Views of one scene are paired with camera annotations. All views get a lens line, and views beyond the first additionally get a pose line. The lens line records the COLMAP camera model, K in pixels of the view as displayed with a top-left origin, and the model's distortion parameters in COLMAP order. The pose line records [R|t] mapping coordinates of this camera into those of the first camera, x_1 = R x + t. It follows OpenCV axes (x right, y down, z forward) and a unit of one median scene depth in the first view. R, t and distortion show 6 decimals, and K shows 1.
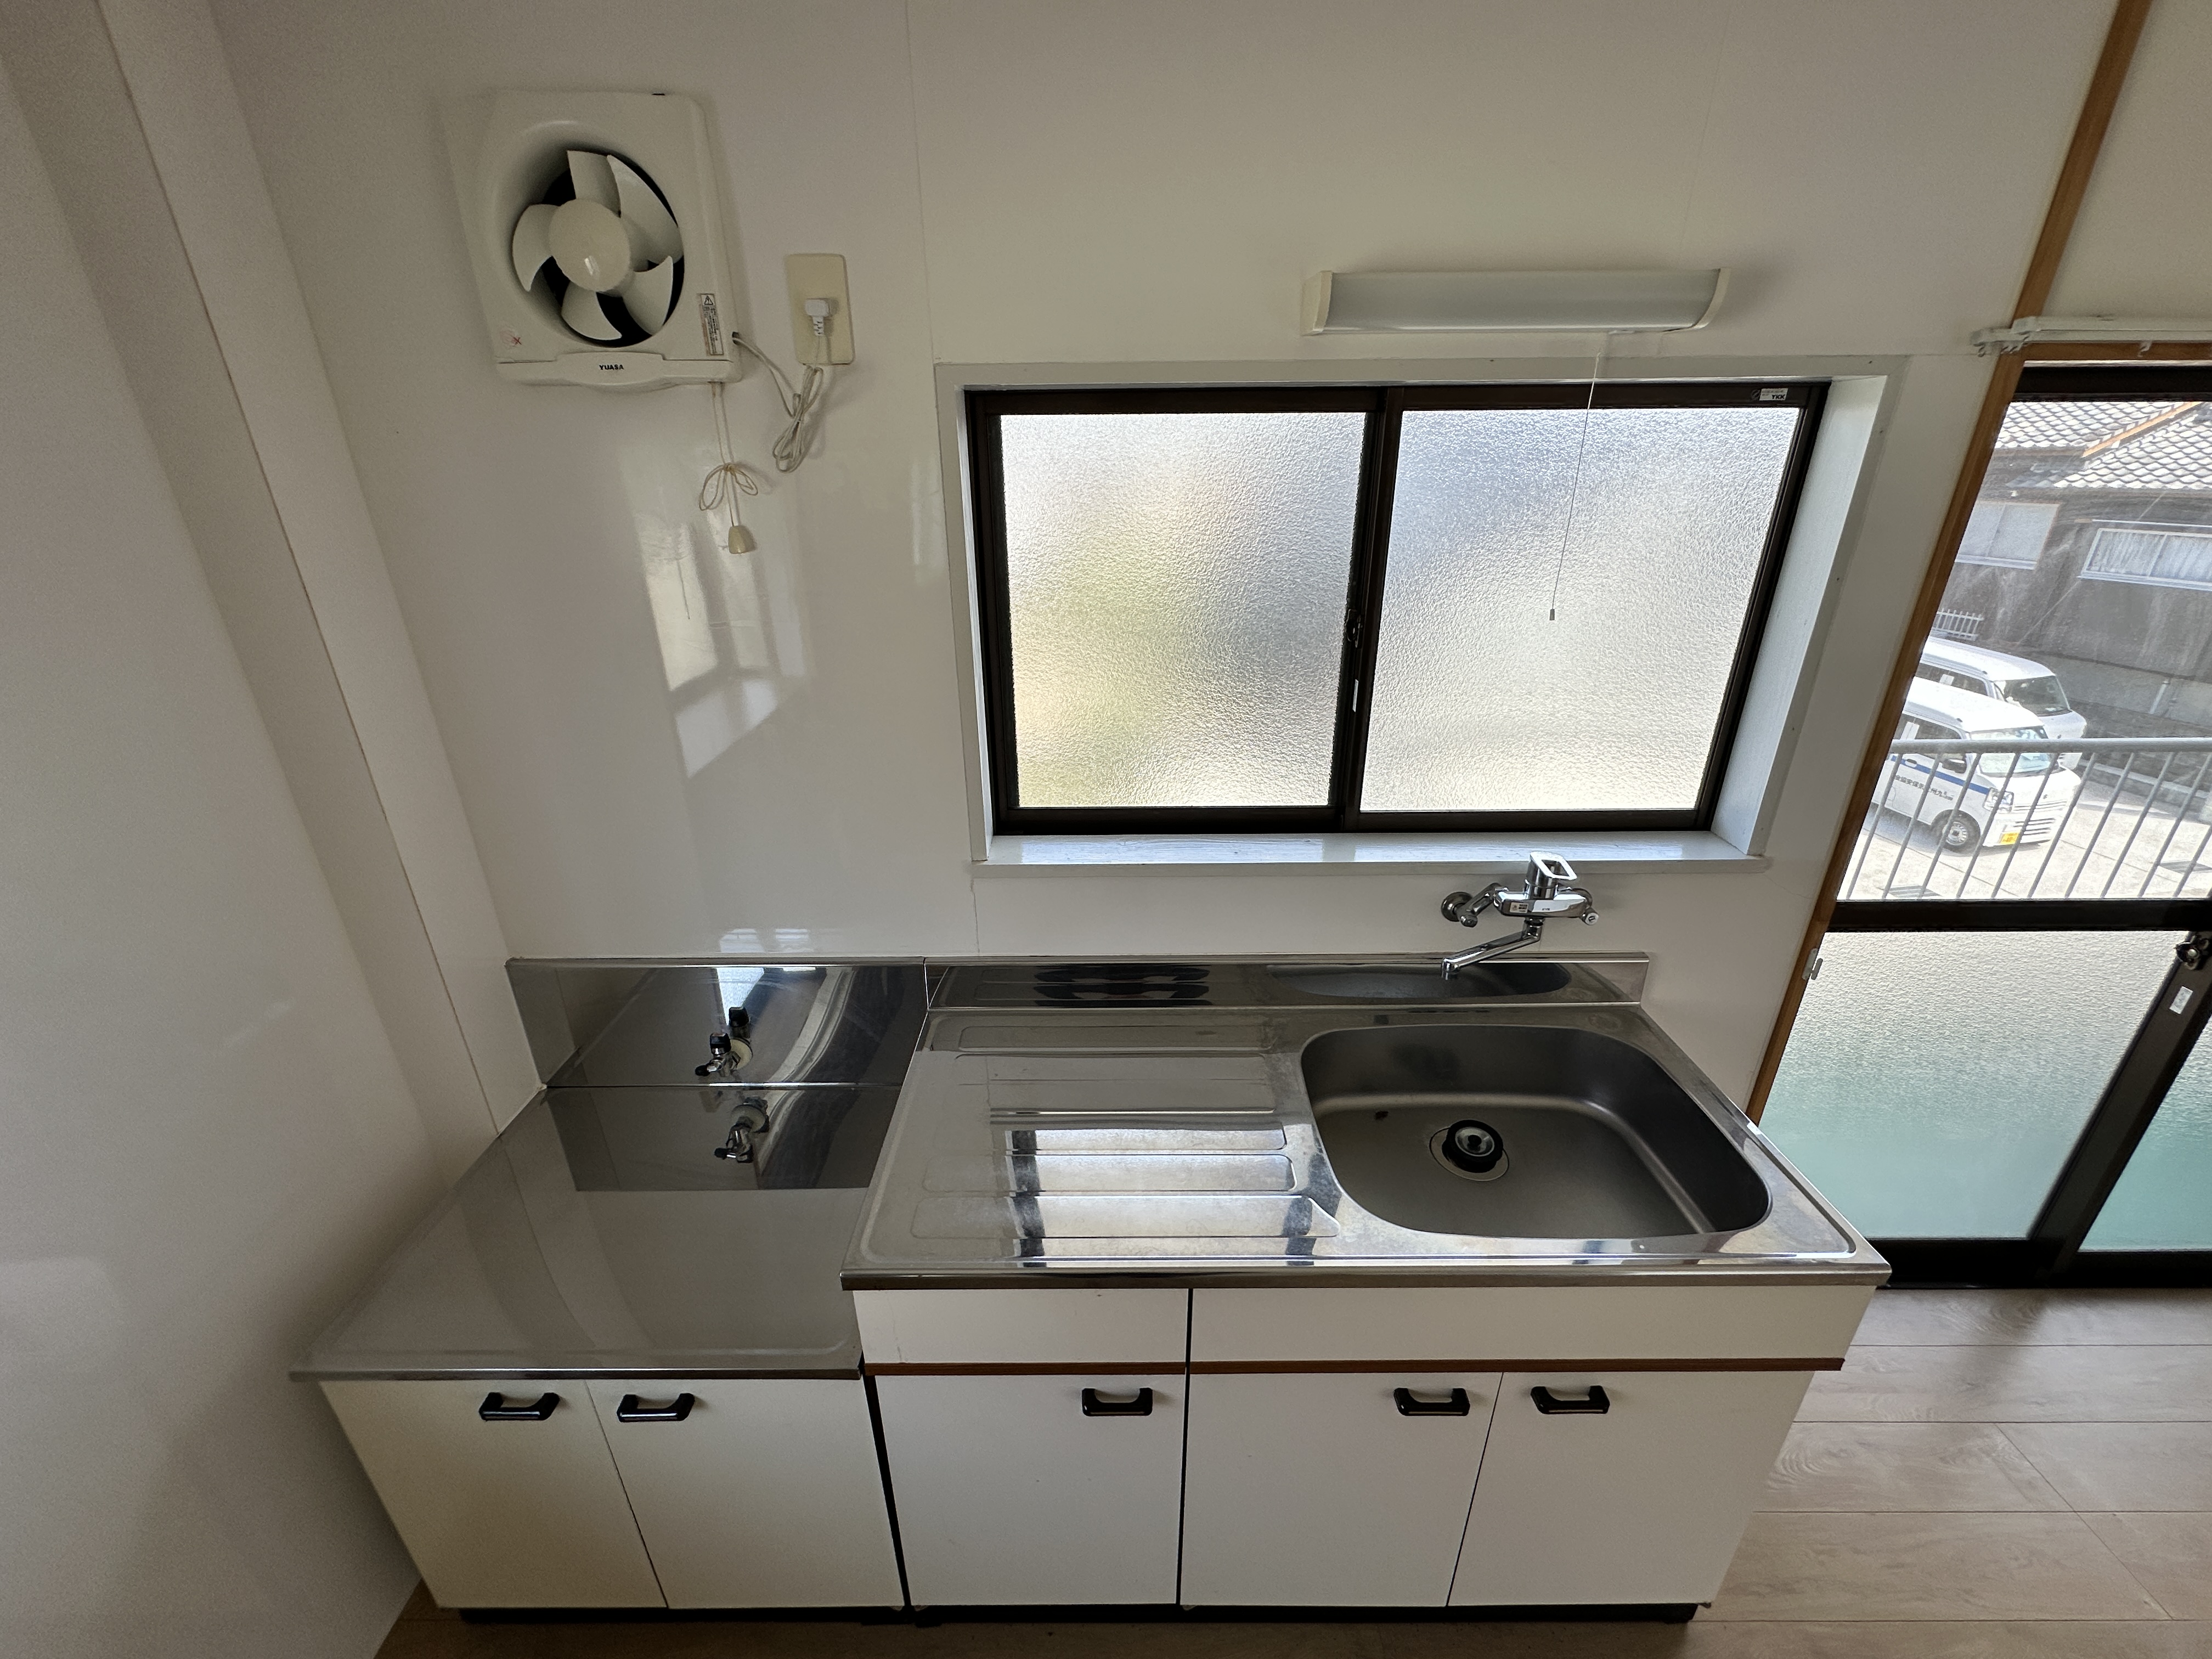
lens RADIAL K [[883.9, 0, 1112.6], [0, 883.9, 839.6], [0, 0, 1]] dist [-0.000226, 0.000981]
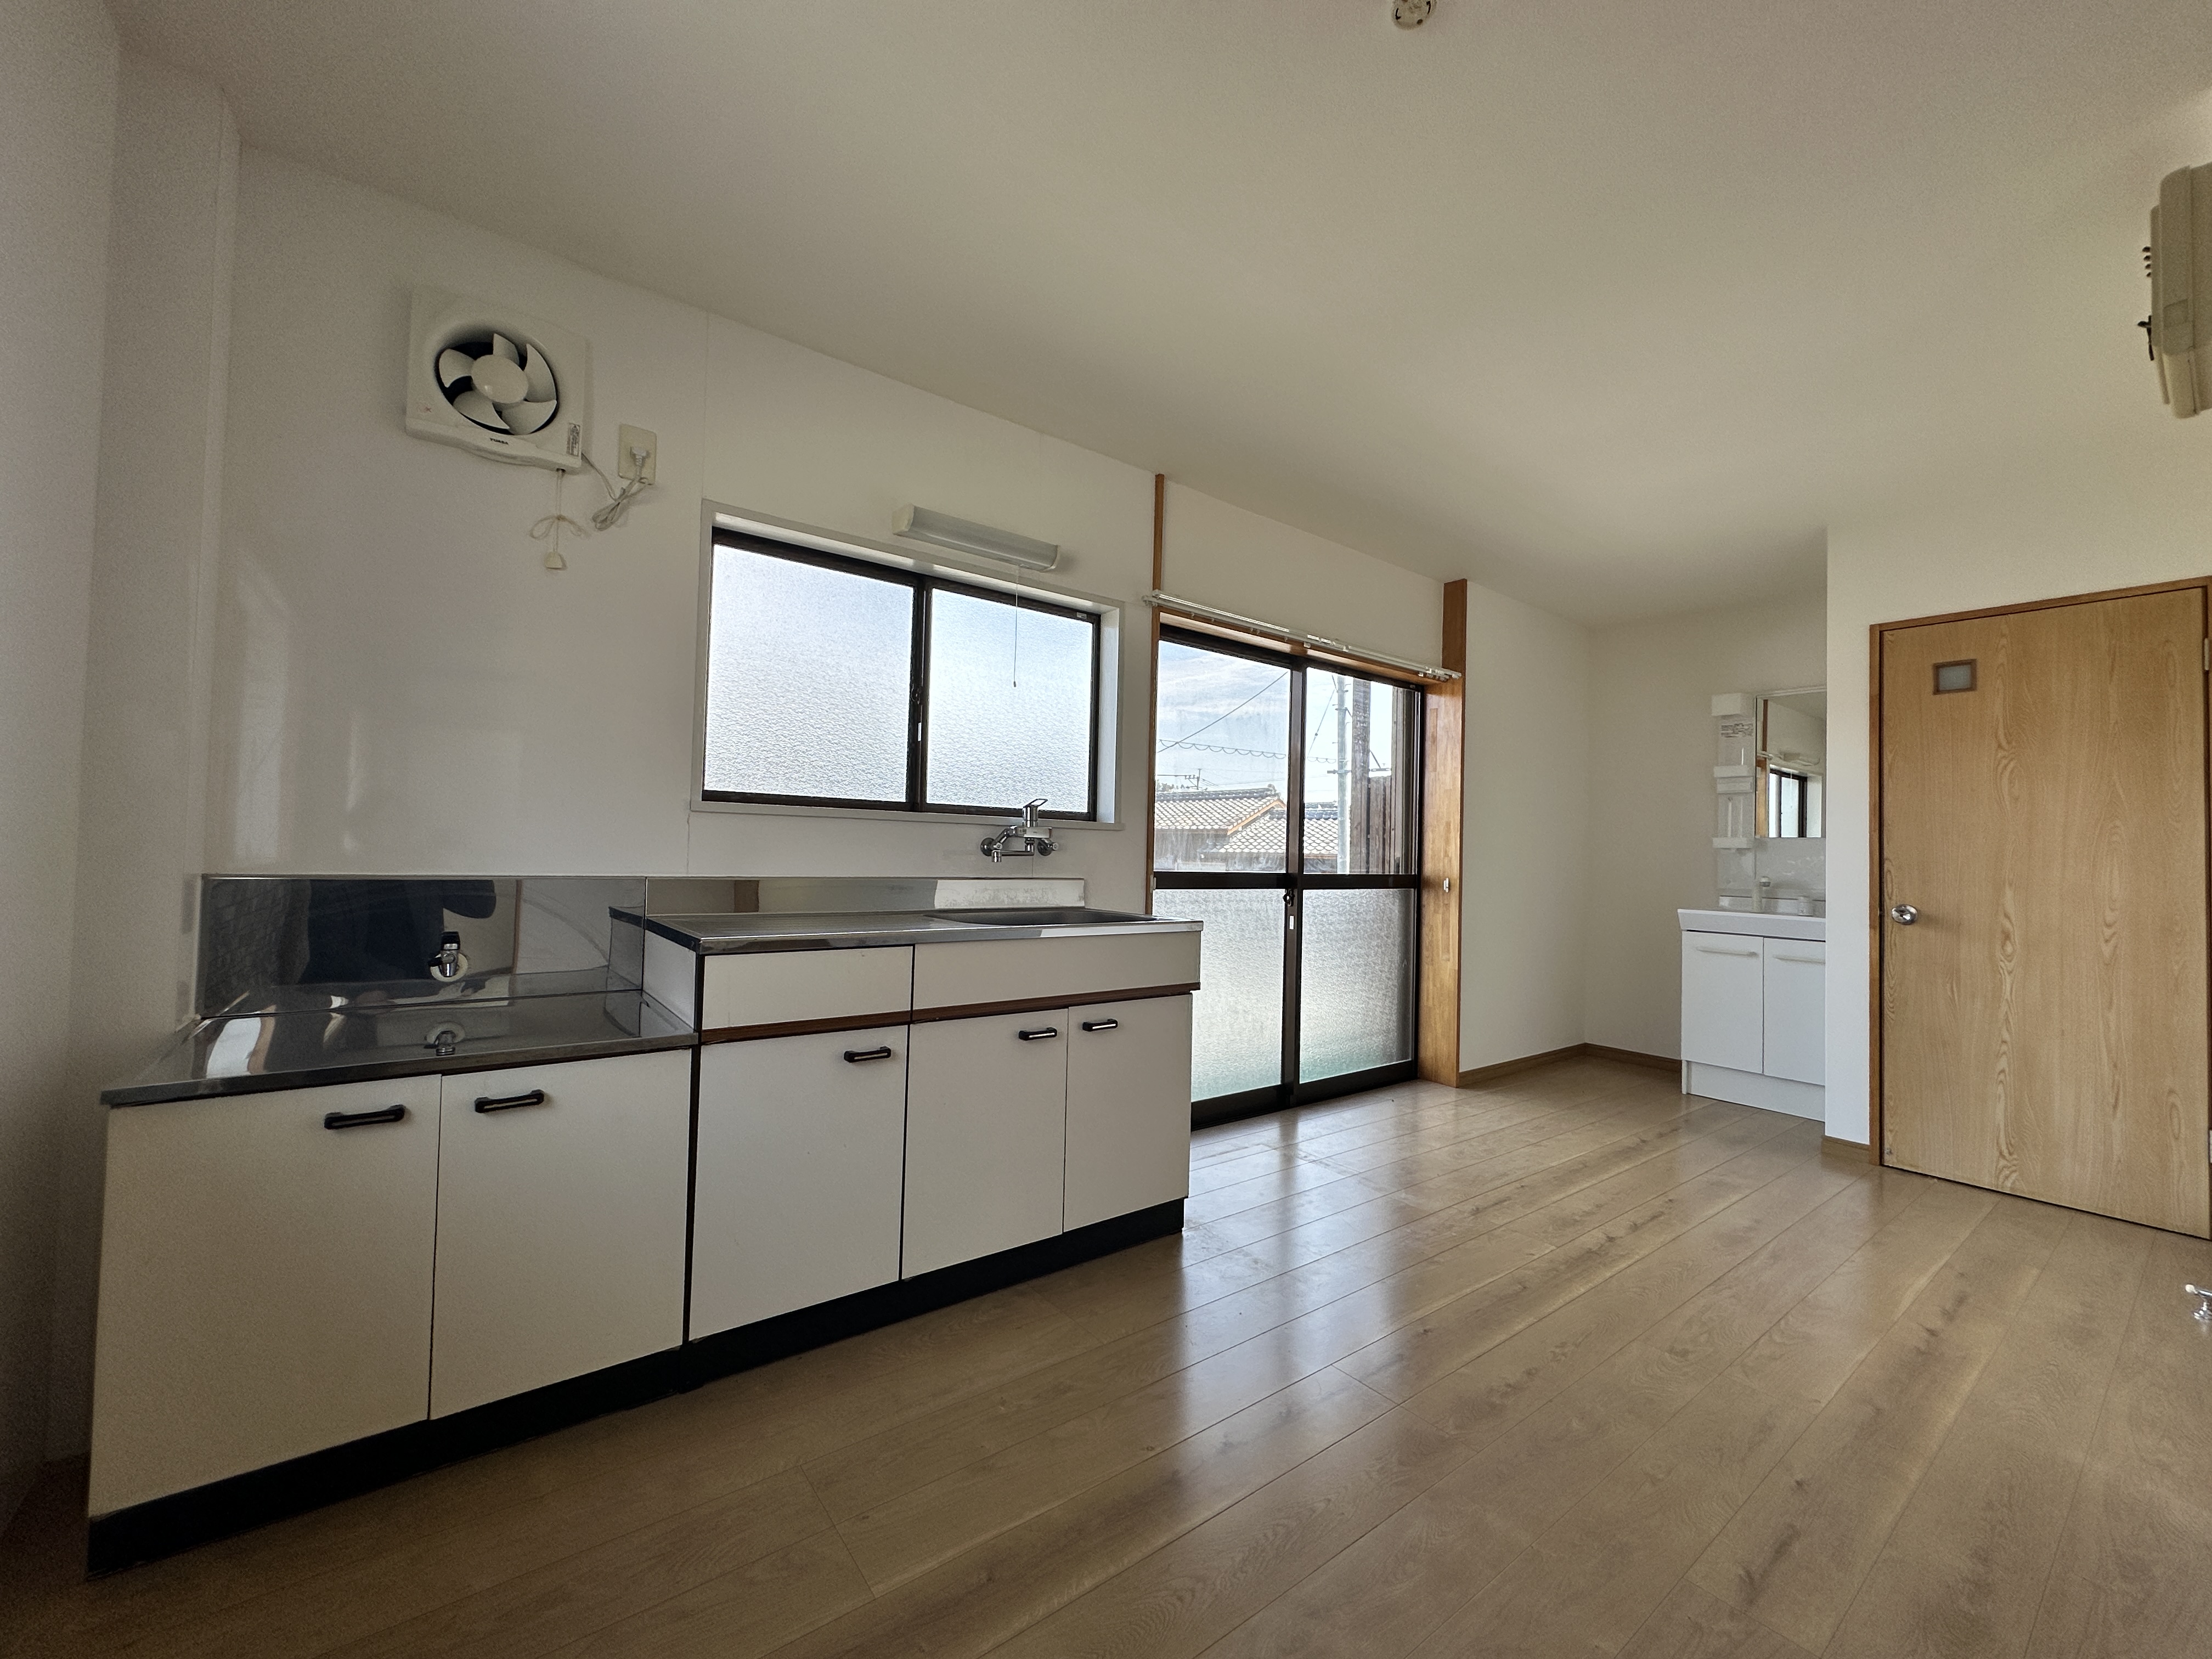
lens RADIAL K [[883.9, 0, 1111.4], [0, 883.9, 825.5], [0, 0, 1]] dist [-0.000226, 0.000981]
pose [[0.794298, 0.047133, 0.605697, -0.580290], [0.208695, 0.915148, -0.344892, 0.843239], [-0.570559, 0.400353, 0.717064, -0.489553]]
